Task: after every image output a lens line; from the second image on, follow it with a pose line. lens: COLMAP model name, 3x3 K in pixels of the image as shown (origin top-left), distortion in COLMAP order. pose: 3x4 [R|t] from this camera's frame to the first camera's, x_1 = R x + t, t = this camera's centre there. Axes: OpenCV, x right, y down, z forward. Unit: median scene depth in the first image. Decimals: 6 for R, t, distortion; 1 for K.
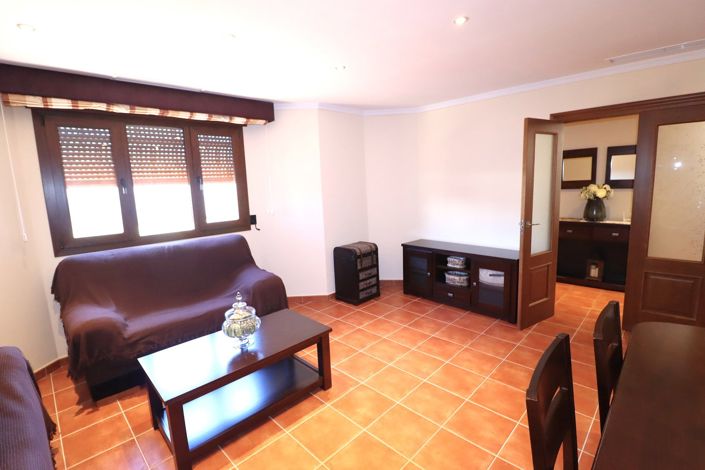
lens RADIAL K [[327.4, 0, 356.7], [0, 327.4, 236.3], [0, 0, 1]] dist [-0.002903, -0.003121]
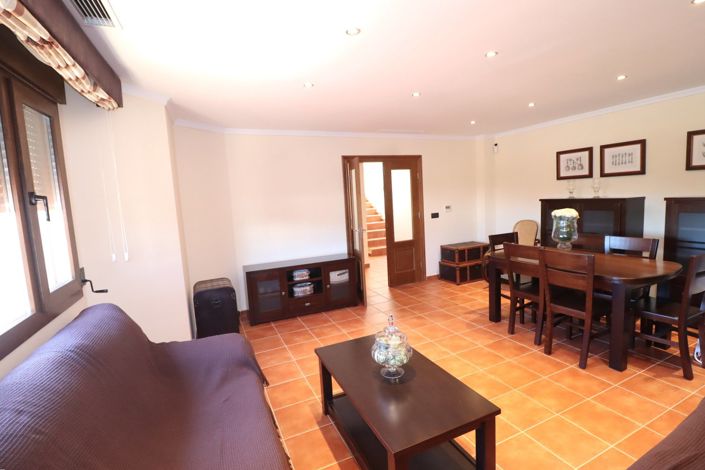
lens RADIAL K [[327.4, 0, 357.1], [0, 327.4, 229.3], [0, 0, 1]] dist [-0.002903, -0.003121]
pose [[0.352415, -0.073754, 0.932933, -0.680300], [0.192414, 0.981302, 0.004893, -0.043560], [-0.915850, 0.177785, 0.360017, 0.407630]]
